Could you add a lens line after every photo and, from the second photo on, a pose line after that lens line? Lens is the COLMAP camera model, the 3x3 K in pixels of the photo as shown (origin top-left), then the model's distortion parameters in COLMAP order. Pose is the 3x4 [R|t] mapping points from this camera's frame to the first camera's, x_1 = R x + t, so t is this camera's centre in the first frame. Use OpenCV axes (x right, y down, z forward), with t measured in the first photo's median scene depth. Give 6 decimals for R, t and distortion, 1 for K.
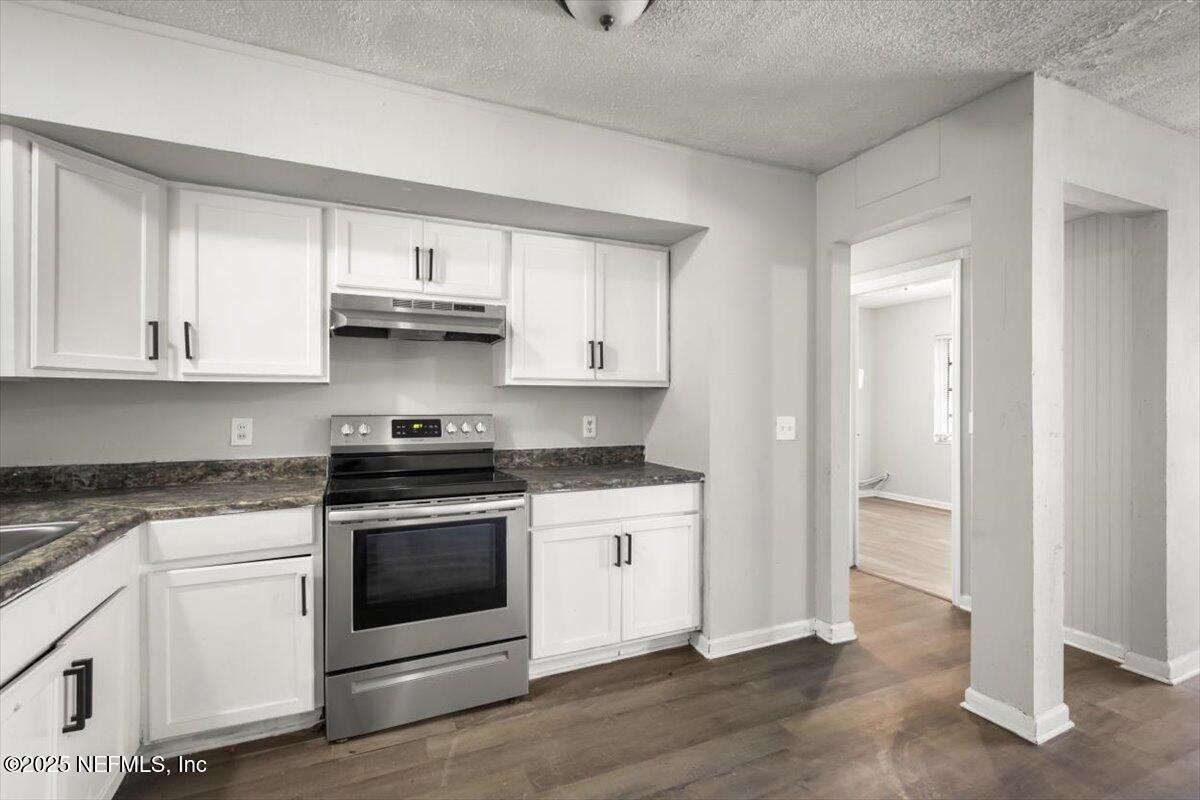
lens RADIAL K [[546.8, 0, 600.5], [0, 546.8, 404.2], [0, 0, 1]] dist [0.008944, -0.001546]
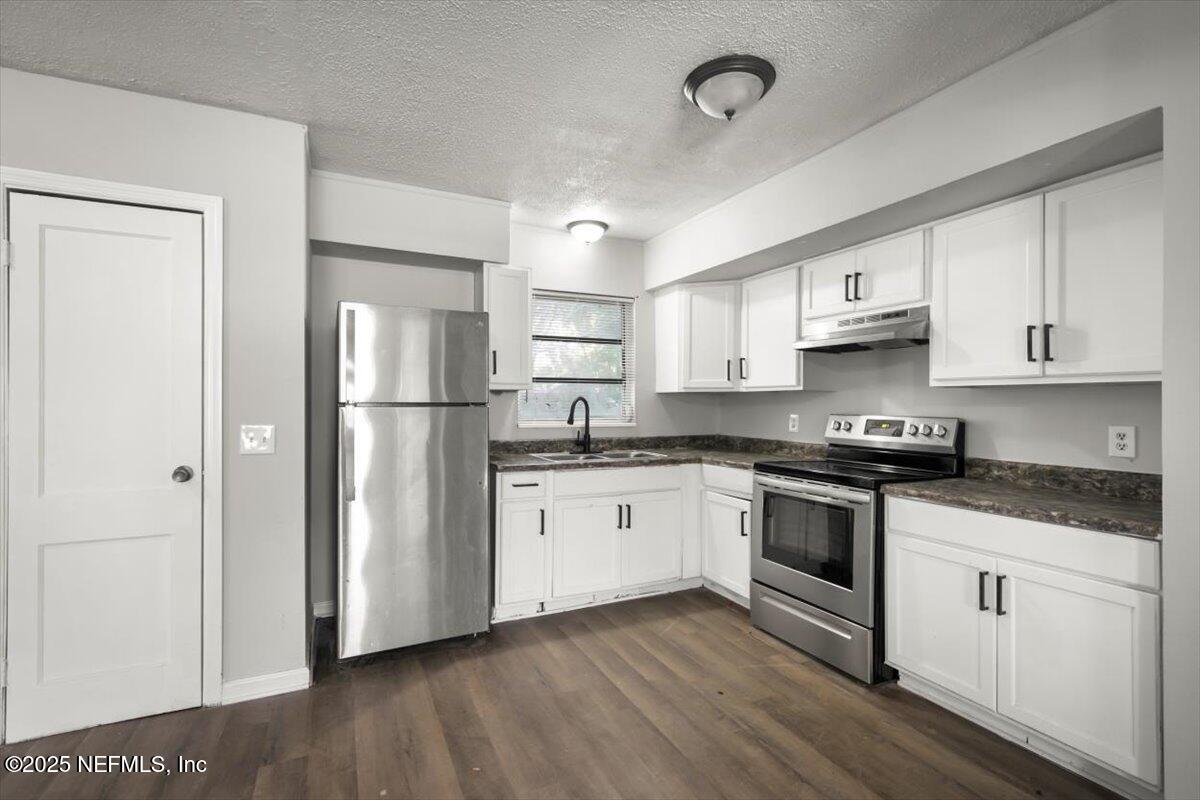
lens RADIAL K [[546.8, 0, 598.3], [0, 546.8, 400.8], [0, 0, 1]] dist [0.008944, -0.001546]
pose [[0.025186, -0.004250, -0.999674, 0.808072], [-0.010810, 0.999931, -0.004524, 0.000448], [0.999624, 0.010921, 0.025138, 0.406918]]
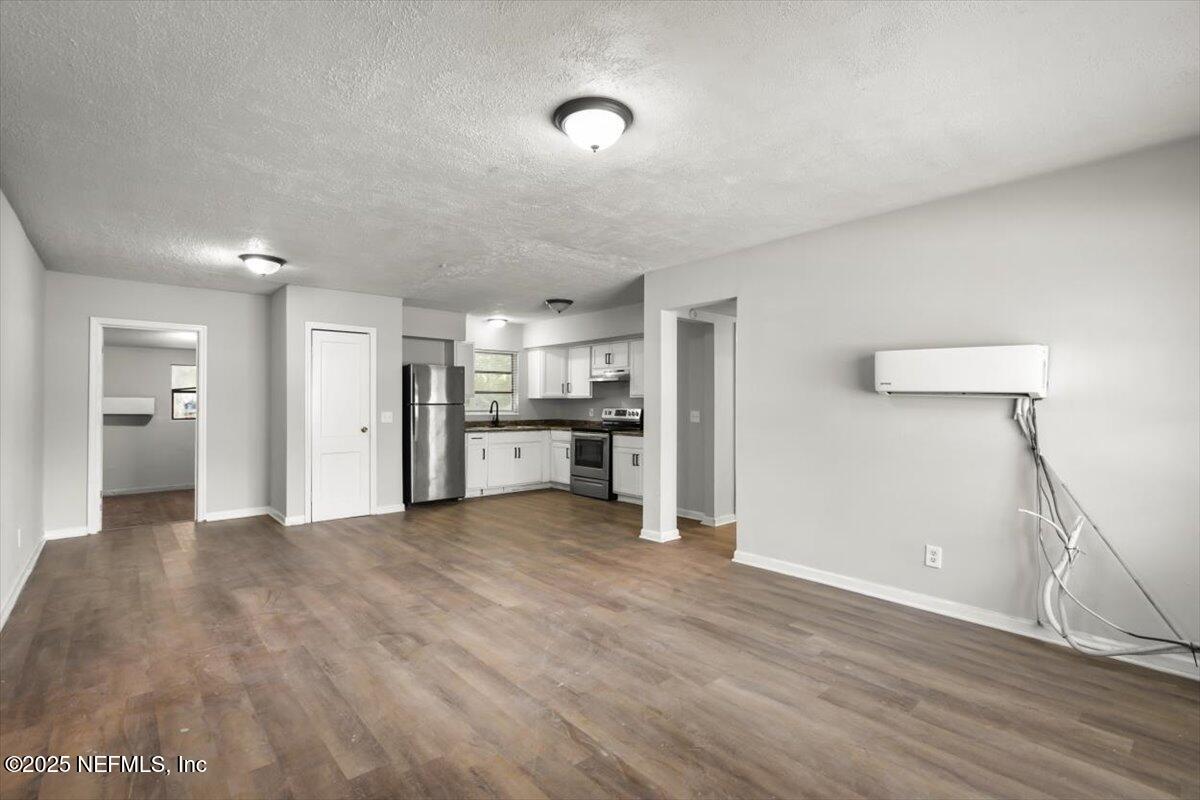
lens RADIAL K [[546.8, 0, 598.5], [0, 546.8, 400.4], [0, 0, 1]] dist [0.008944, -0.001546]
pose [[0.297275, -0.004996, -0.954779, 2.476473], [-0.010095, 0.999914, -0.008376, 0.002898], [0.954738, 0.012129, 0.297199, 0.040068]]
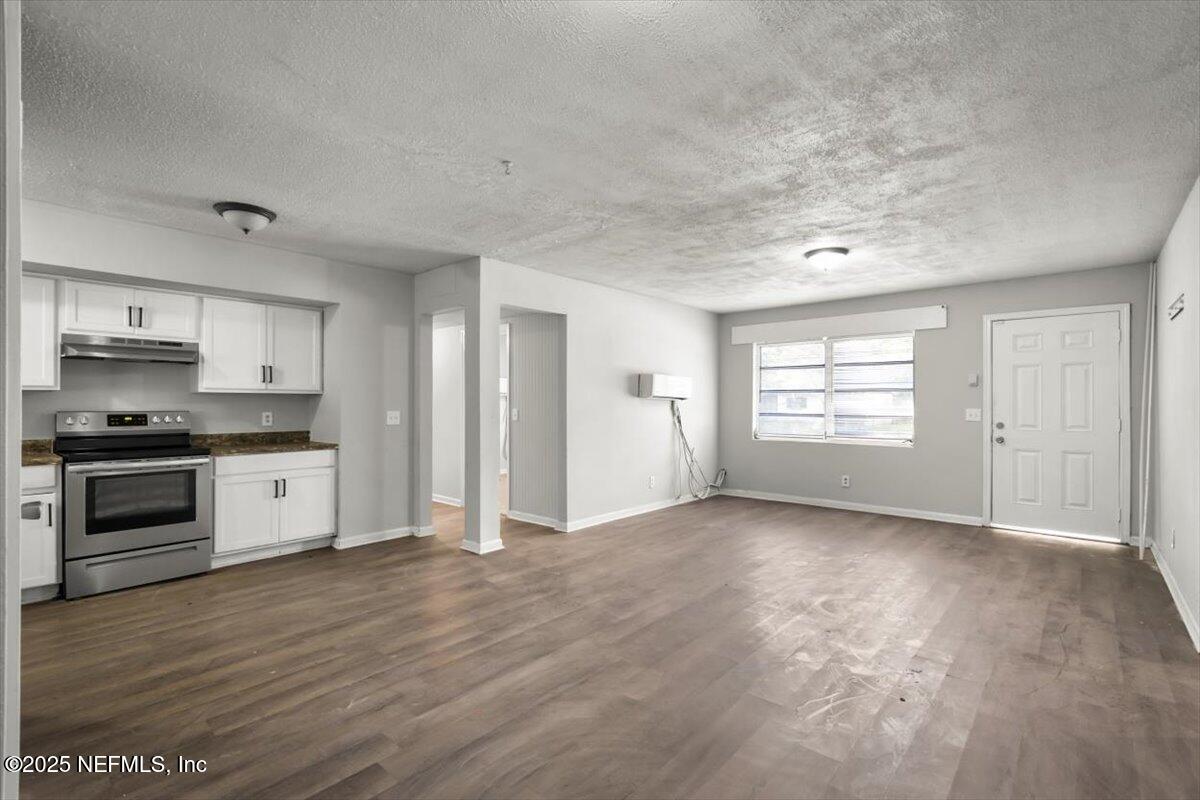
lens RADIAL K [[546.8, 0, 597.2], [0, 546.8, 402.4], [0, 0, 1]] dist [0.008944, -0.001546]
pose [[0.914025, 0.001015, 0.405657, 0.250976], [0.002117, 0.999971, -0.007272, 0.009471], [-0.405652, 0.007506, 0.913997, -0.980185]]
